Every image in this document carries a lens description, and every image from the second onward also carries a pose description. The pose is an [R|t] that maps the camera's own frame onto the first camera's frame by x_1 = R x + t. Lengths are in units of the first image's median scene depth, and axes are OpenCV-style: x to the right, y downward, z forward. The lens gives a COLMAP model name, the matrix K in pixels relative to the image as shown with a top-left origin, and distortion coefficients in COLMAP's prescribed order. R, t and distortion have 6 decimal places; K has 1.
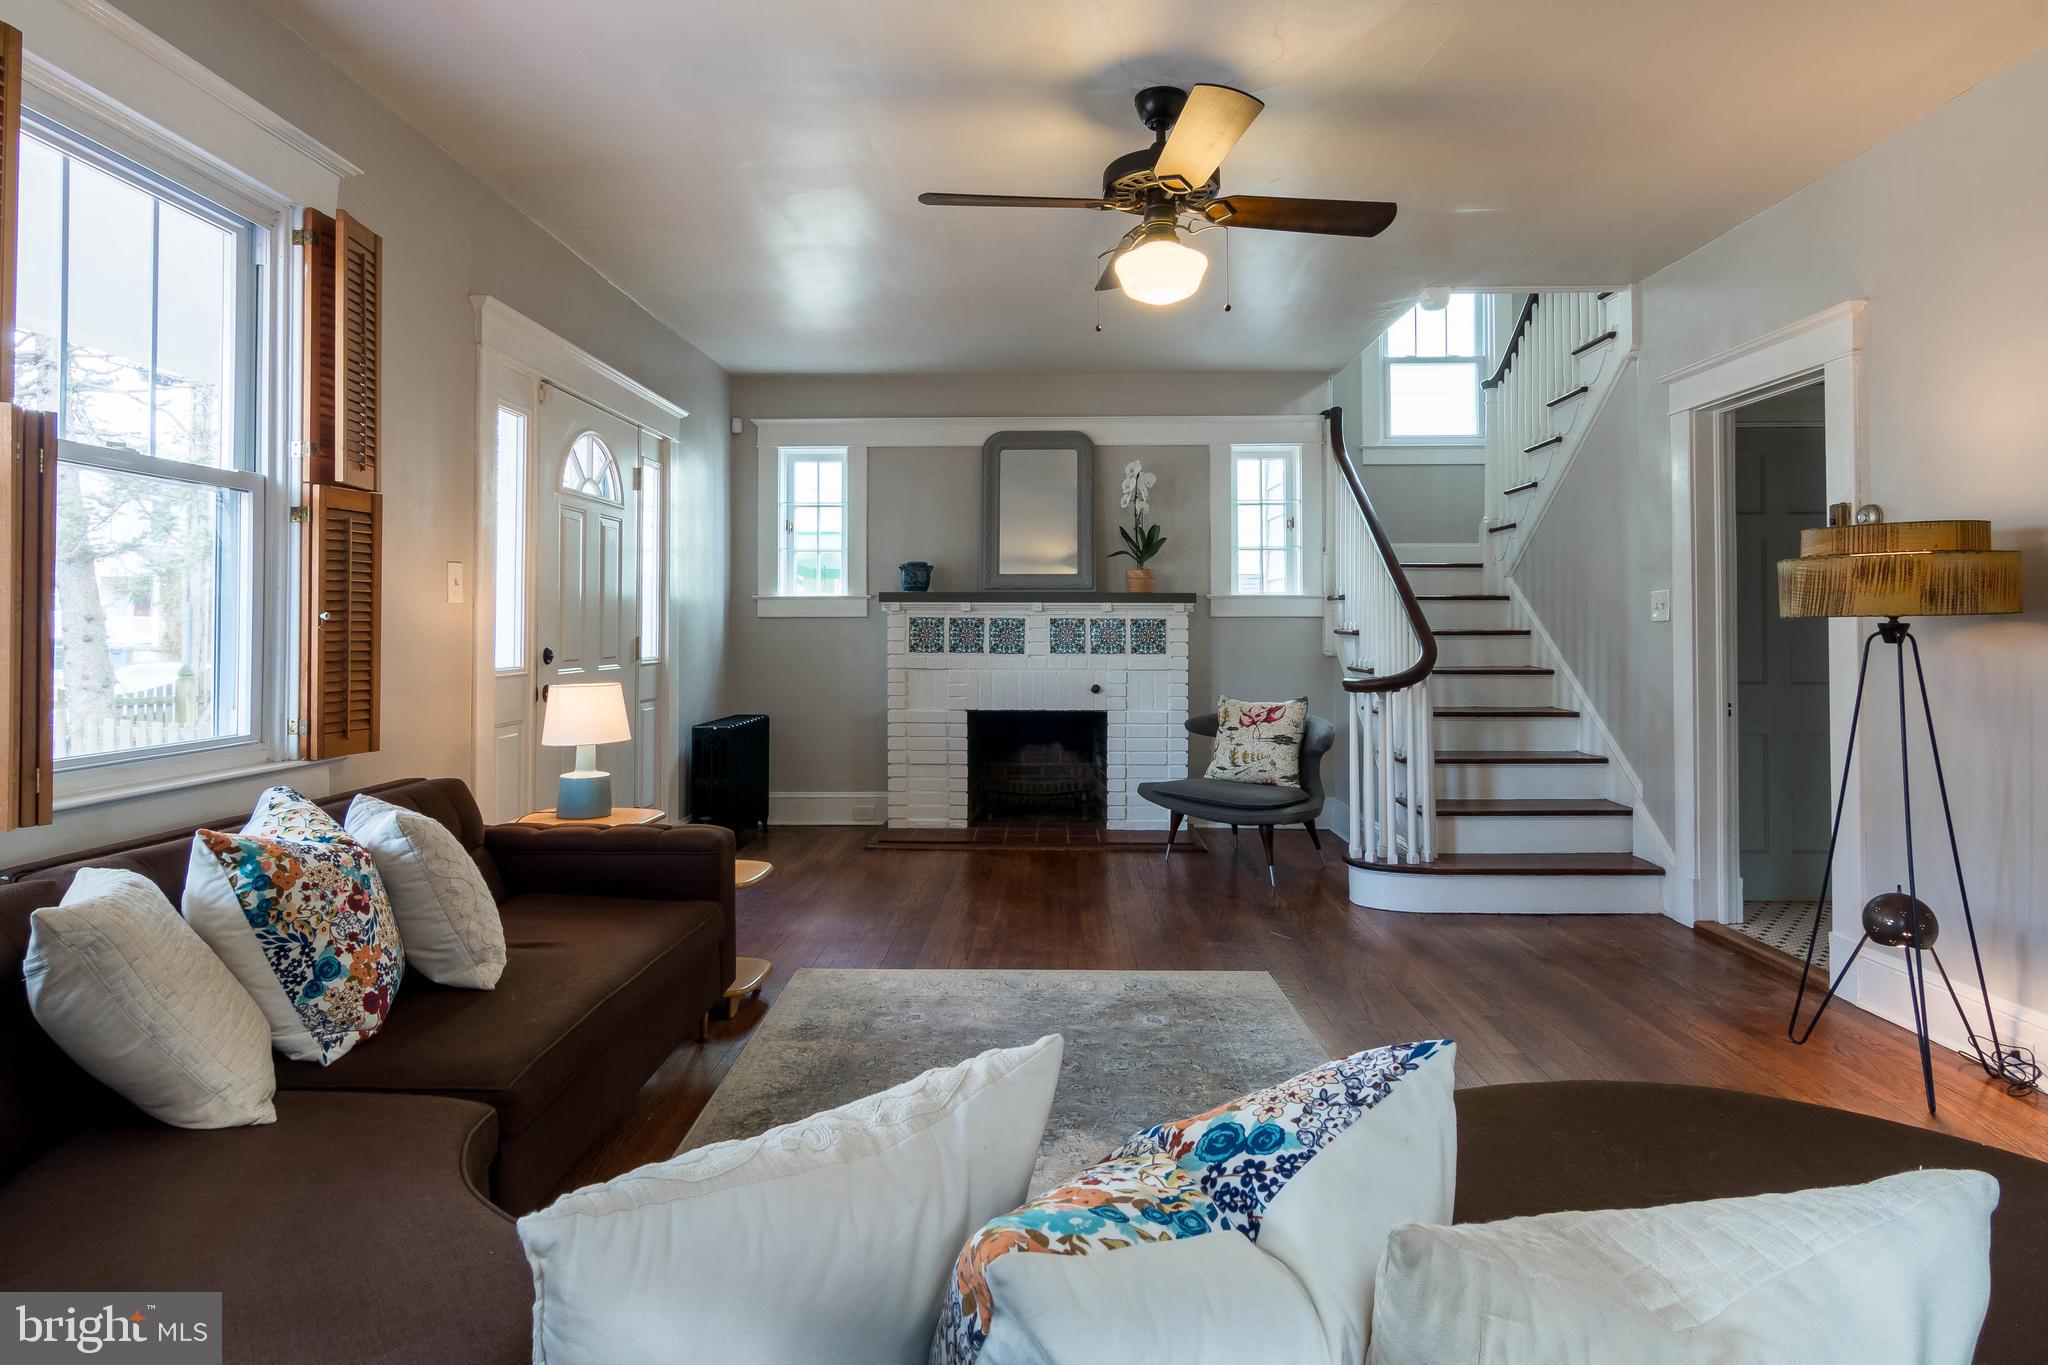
lens RADIAL K [[1081.2, 0, 1018.4], [0, 1081.2, 616.0], [0, 0, 1]] dist [-0.001605, -0.000127]
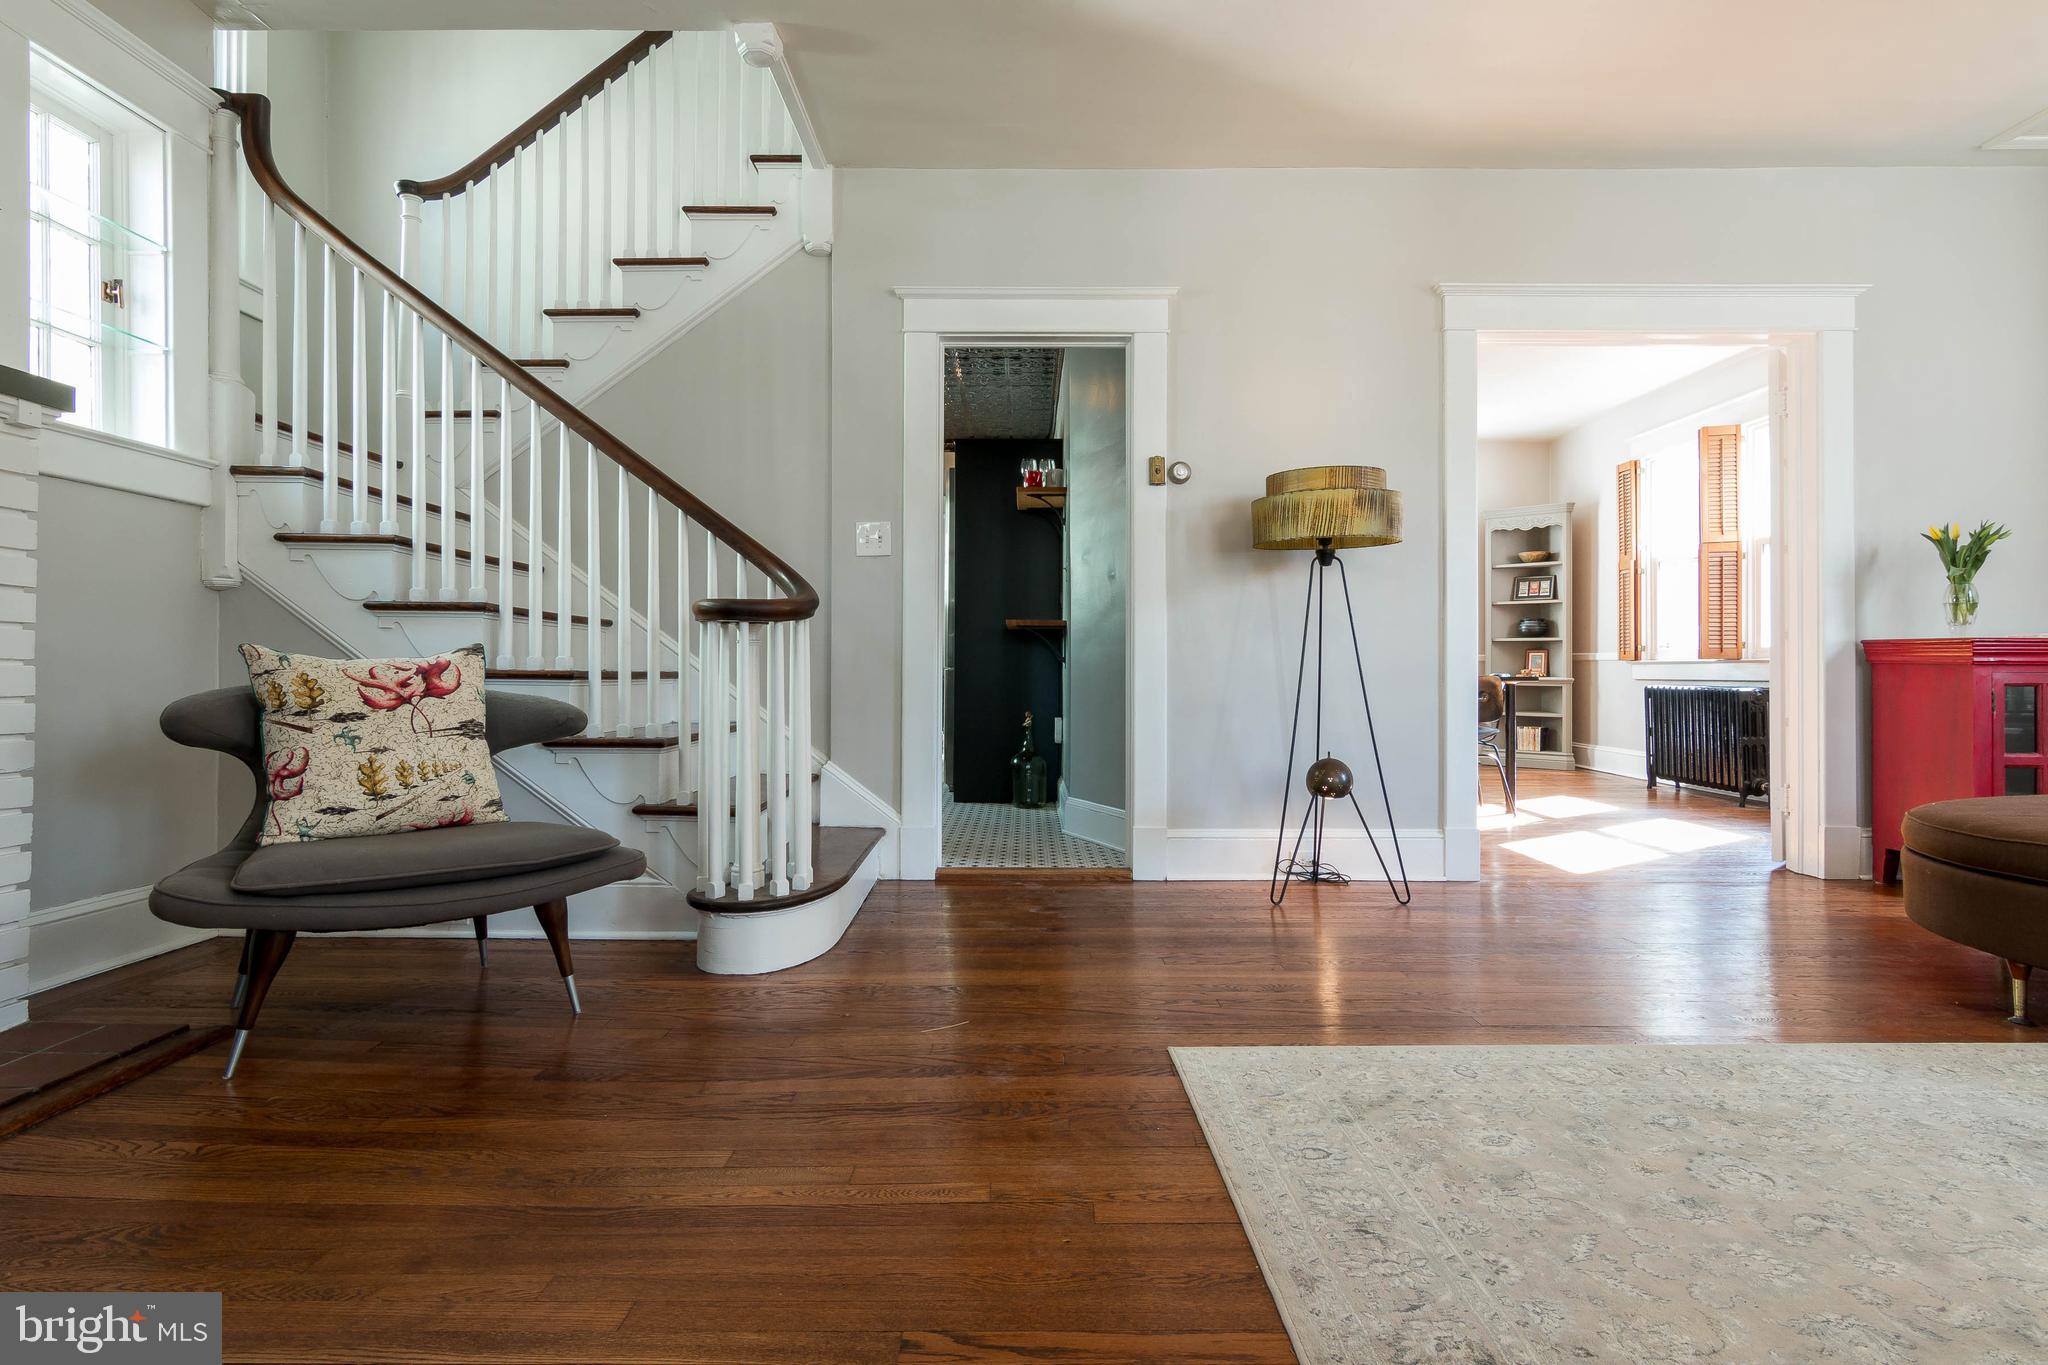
lens RADIAL K [[1035.3, 0, 1024.0], [0, 1035.3, 682.5], [0, 0, 1]] dist [-0.002951, -0.000184]
pose [[-0.015817, -0.004433, 0.999865, -0.200134], [-0.012830, 0.999909, 0.004230, 0.076577], [-0.999793, -0.012762, -0.015872, 0.661357]]
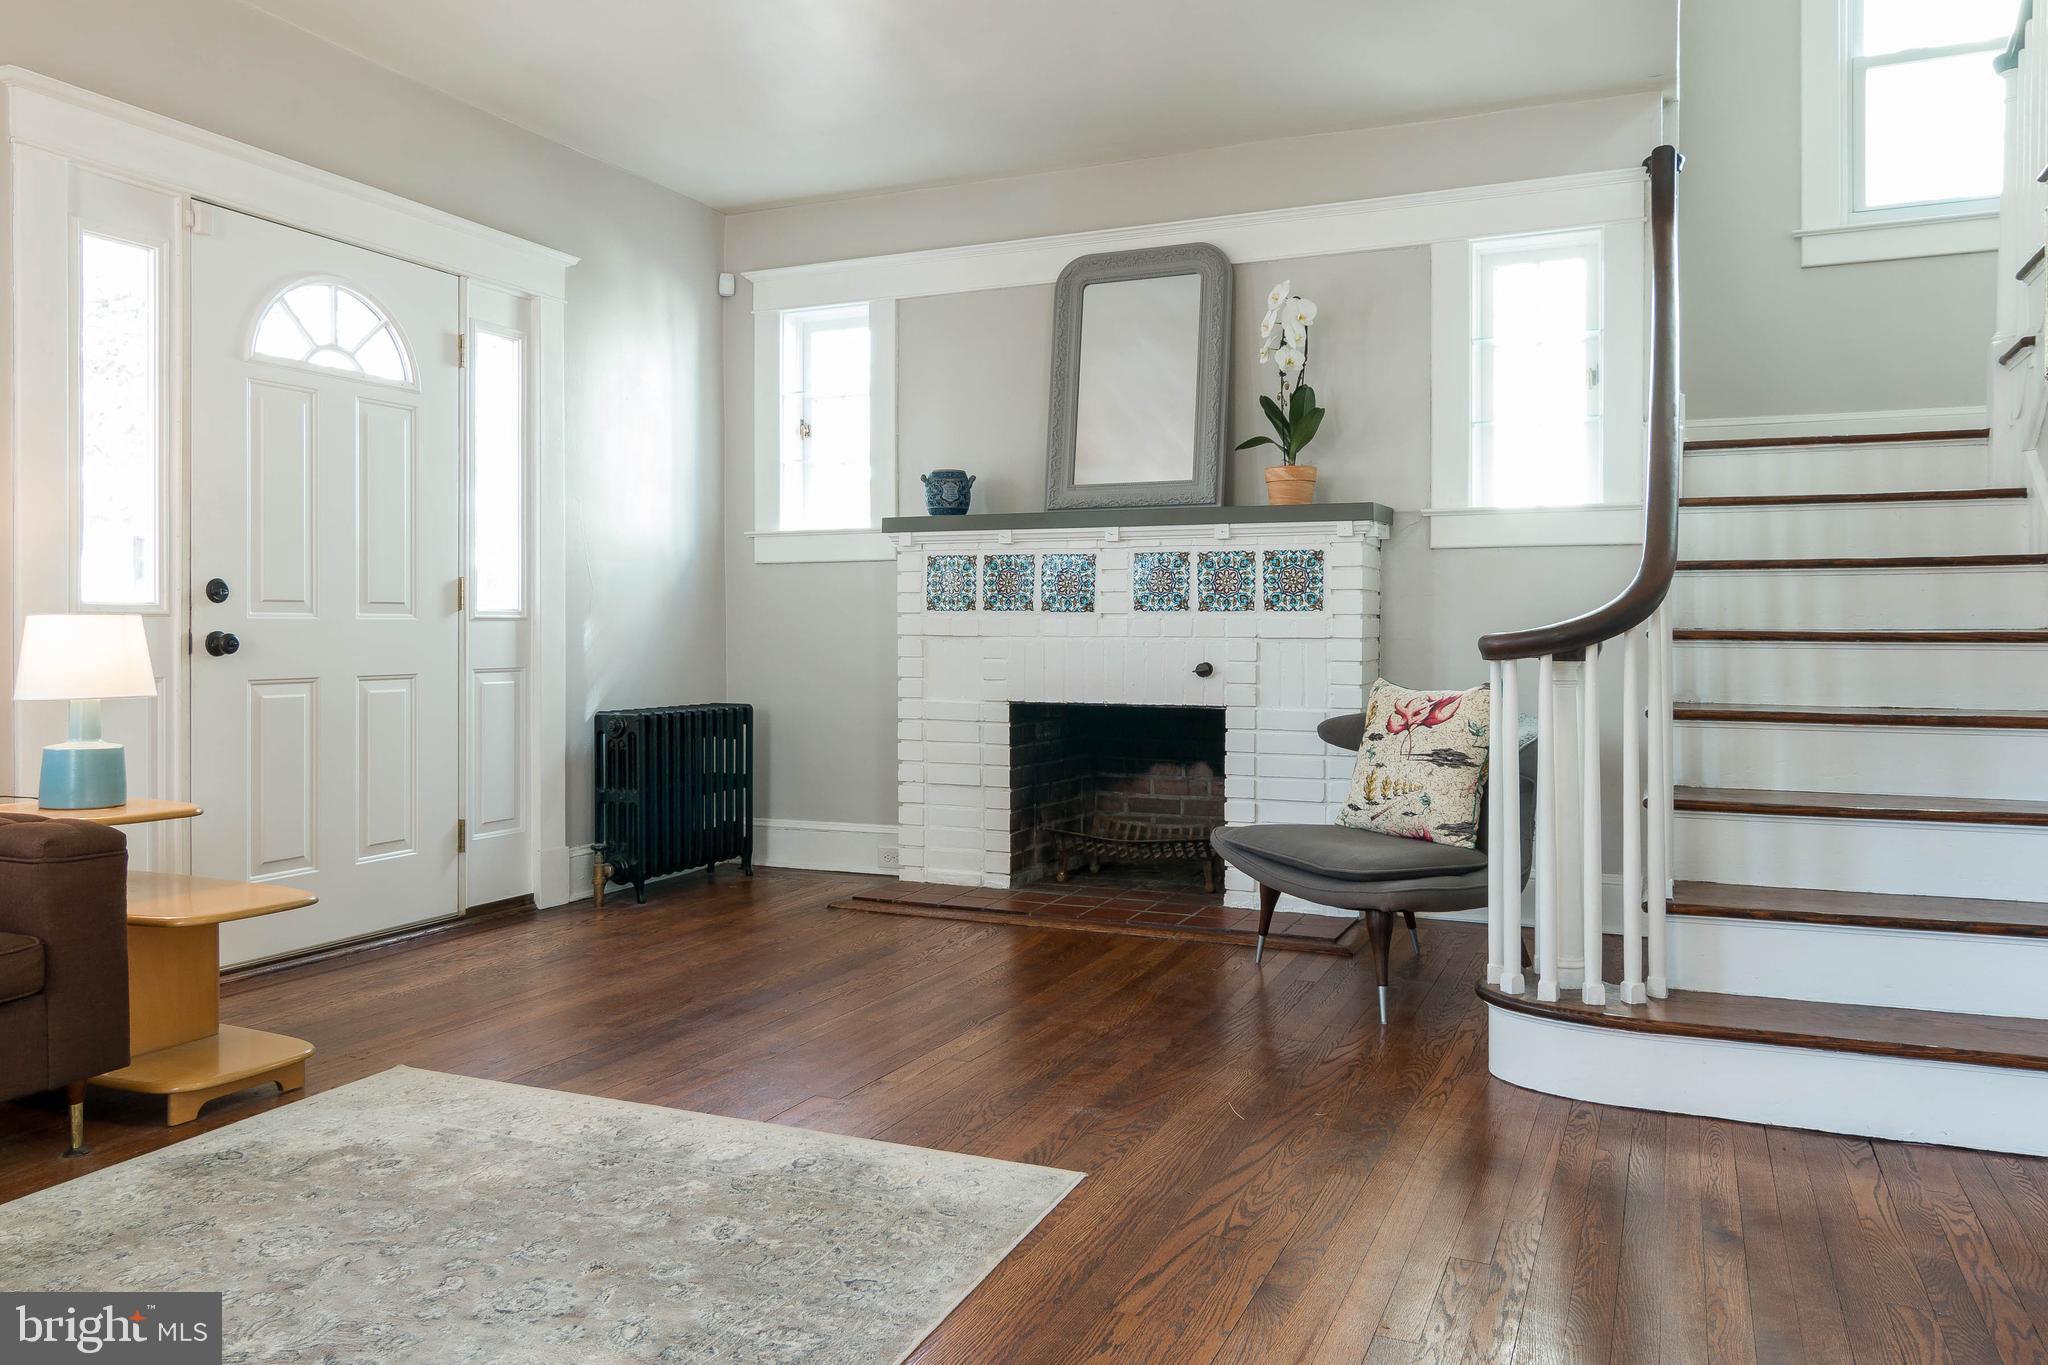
lens RADIAL K [[1487.6, 0, 1023.9], [0, 1487.6, 637.9], [0, 0, 1]] dist [0.002588, 0.001407]
pose [[0.923911, 0.002596, -0.382599, 0.290865], [0.002557, 0.999913, 0.012959, 0.038741], [0.382600, -0.012951, 0.923823, 0.204630]]
